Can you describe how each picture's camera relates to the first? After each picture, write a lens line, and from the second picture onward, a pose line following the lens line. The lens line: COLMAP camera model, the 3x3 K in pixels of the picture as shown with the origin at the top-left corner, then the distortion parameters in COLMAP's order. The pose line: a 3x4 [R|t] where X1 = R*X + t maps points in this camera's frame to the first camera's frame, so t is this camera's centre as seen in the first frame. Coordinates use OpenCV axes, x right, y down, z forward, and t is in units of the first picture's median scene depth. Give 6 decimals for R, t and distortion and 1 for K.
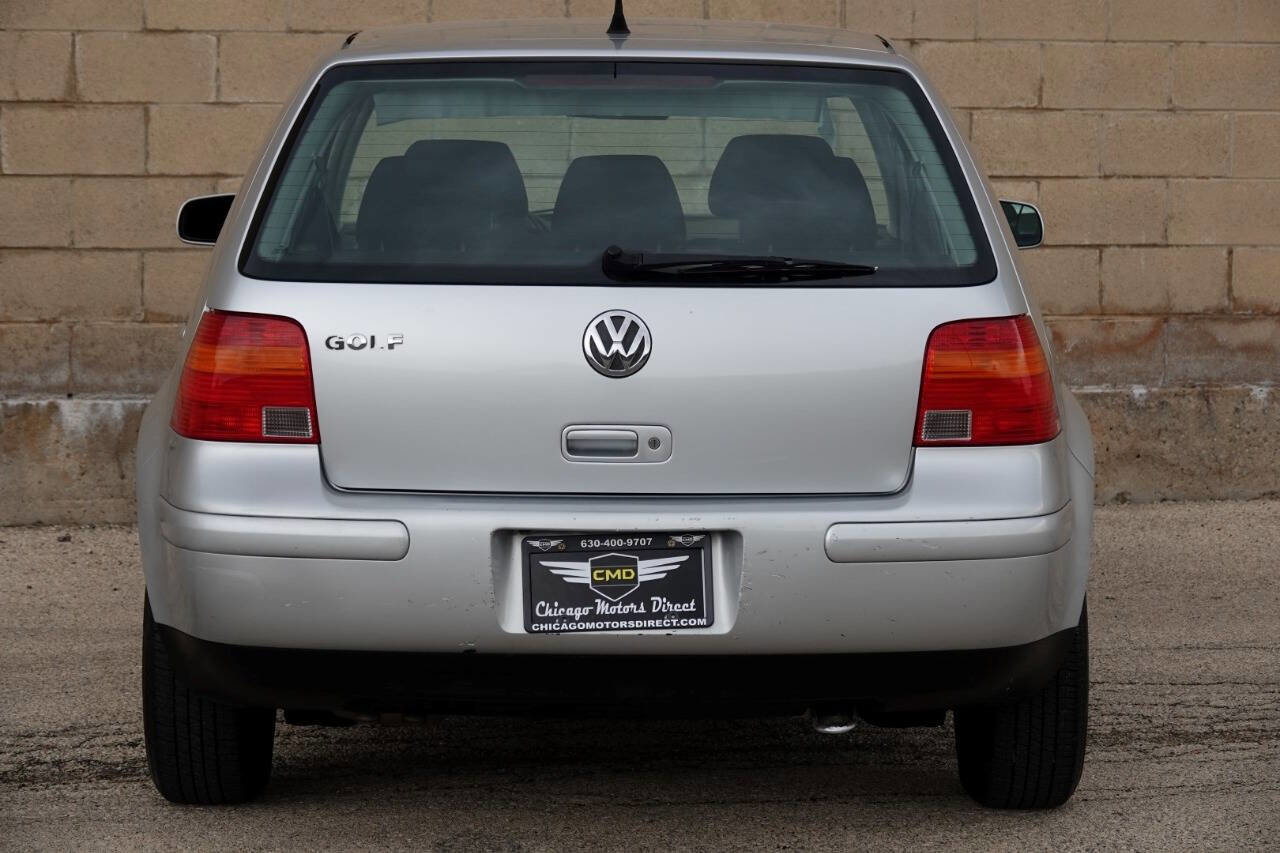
lens RADIAL K [[3760.4, 0, 685.6], [0, 3760.4, 428.7], [0, 0, 1]] dist [-0.044618, 0.482780]
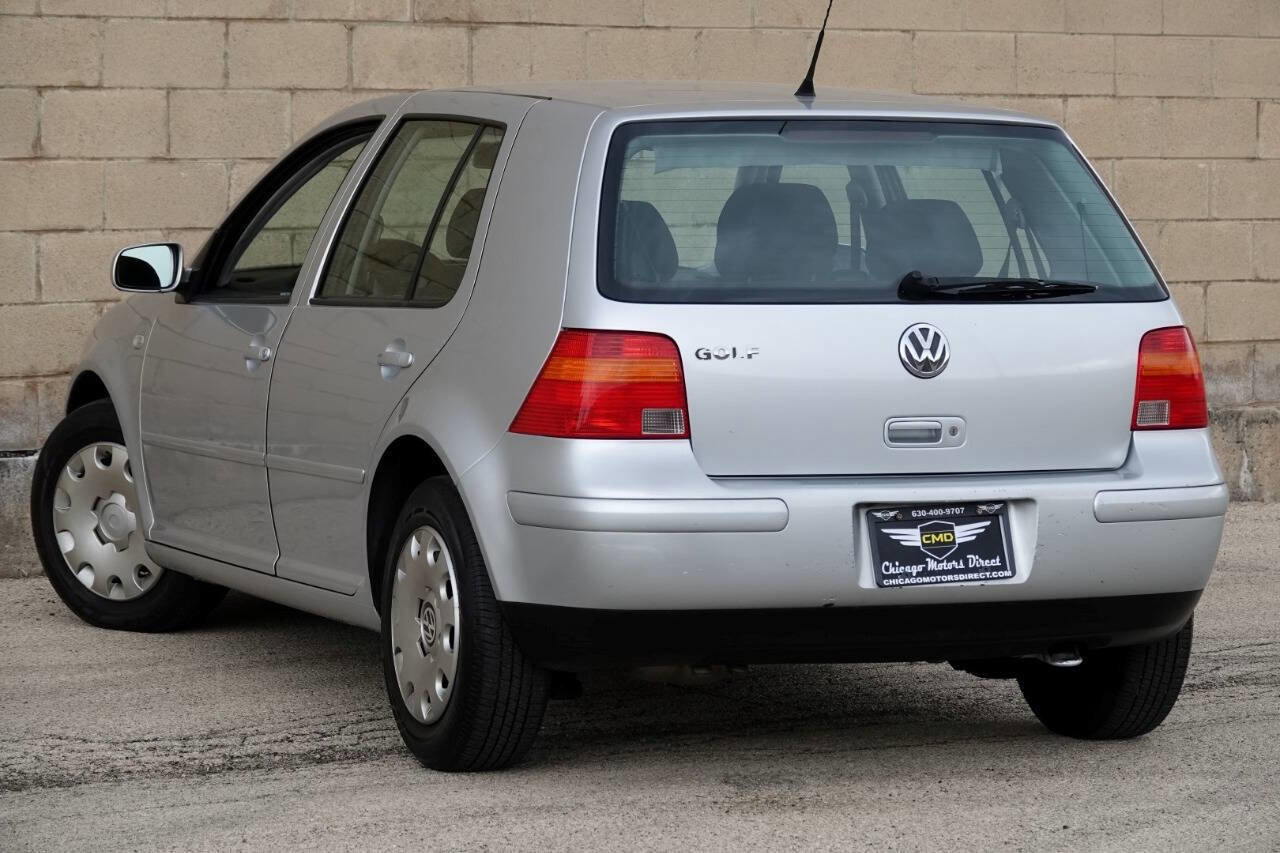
lens RADIAL K [[4791.8, 0, 691.0], [0, 4791.8, 425.5], [0, 0, 1]] dist [-0.006598, -1.029281]
pose [[0.936379, -0.026547, 0.349986, -0.639717], [0.036682, 0.999077, -0.022359, 0.034051], [-0.349070, 0.033774, 0.936488, -0.436913]]
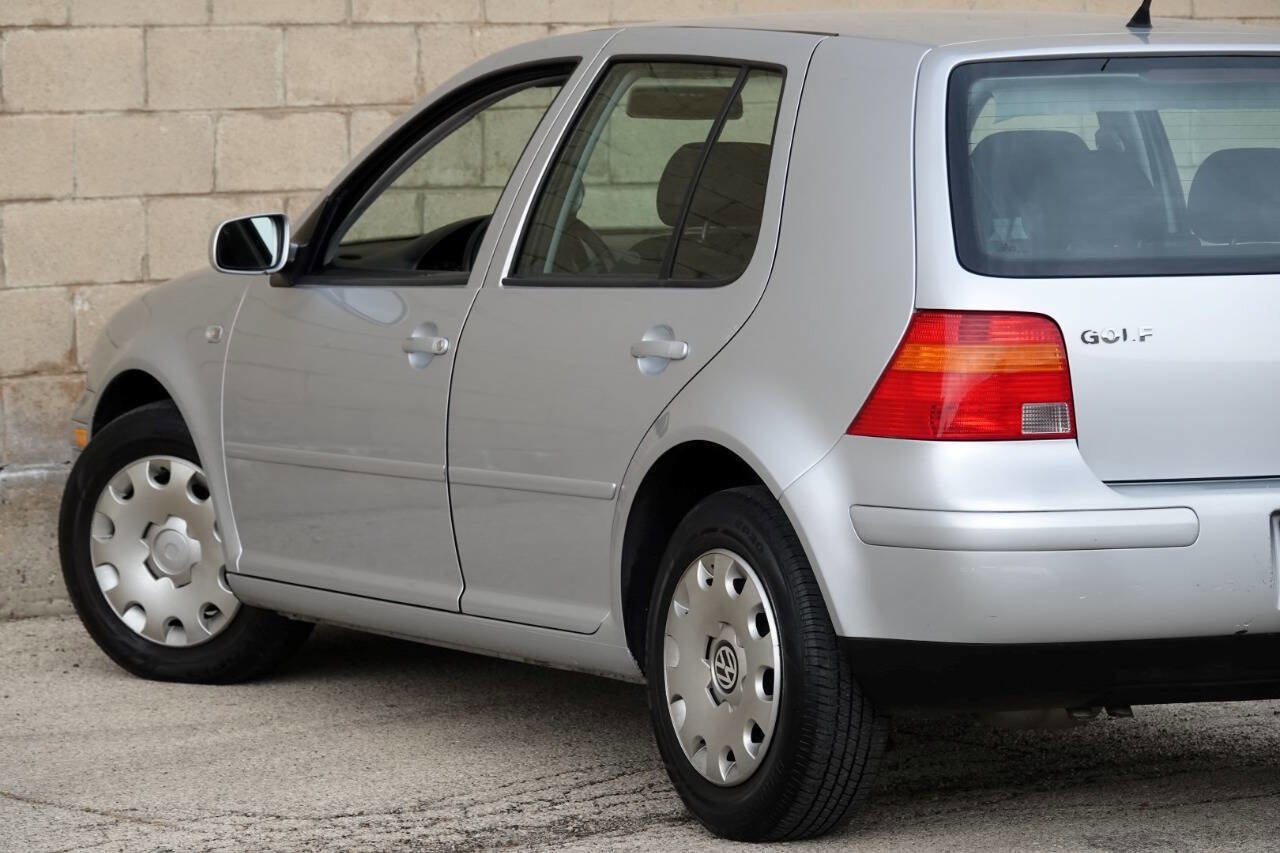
lens RADIAL K [[5786.0, 0, 640.0], [0, 5786.0, 426.5], [0, 0, 1]] dist [0.029221, -4.528189]
pose [[0.898421, -0.046995, 0.436612, -0.890160], [0.059460, 0.998119, -0.014917, 0.016928], [-0.435090, 0.039363, 0.899526, -0.348671]]
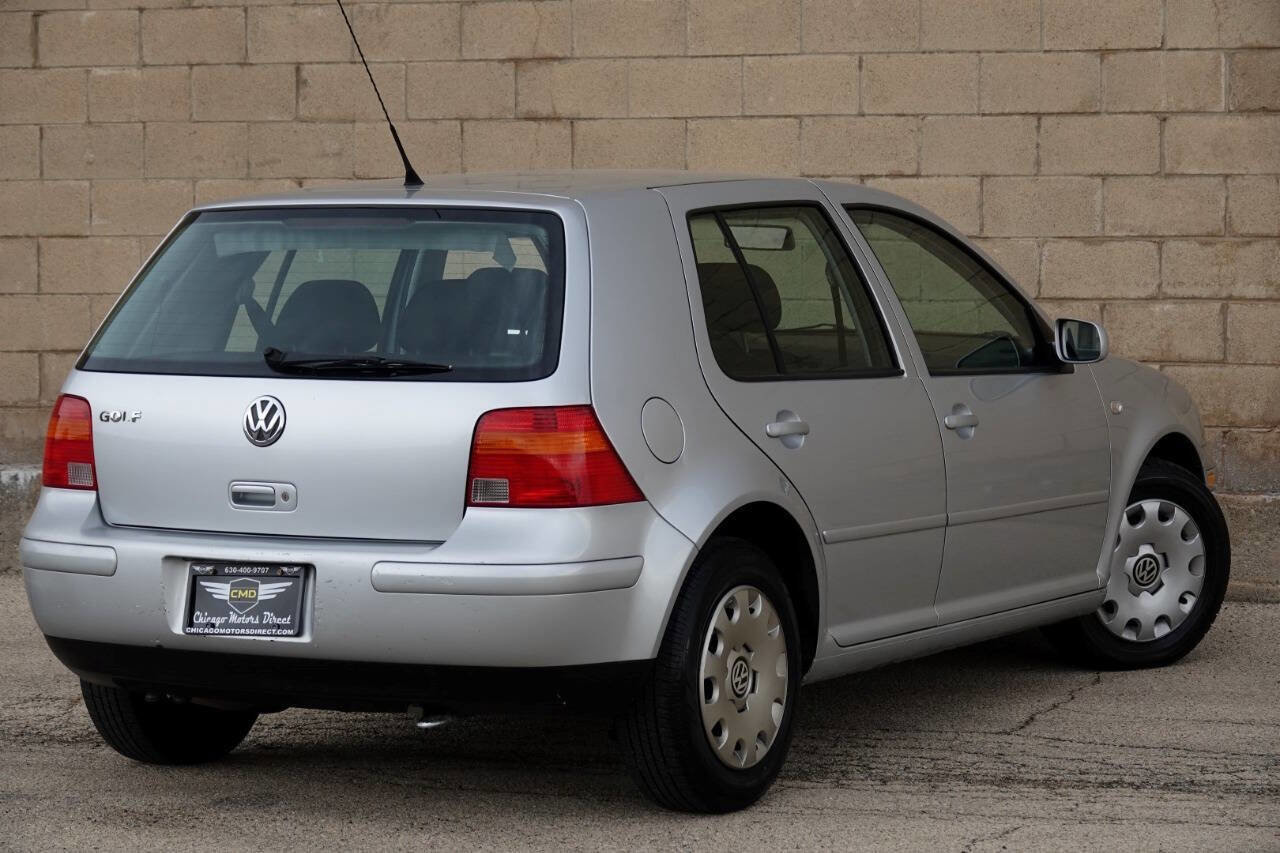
lens RADIAL K [[3760.4, 0, 685.6], [0, 3760.4, 428.7], [0, 0, 1]] dist [-0.044618, 0.482780]
pose [[0.865129, 0.020374, -0.501136, 0.780624], [-0.037092, 0.999037, -0.023416, 0.005713], [0.500176, 0.038845, 0.865052, -0.074912]]
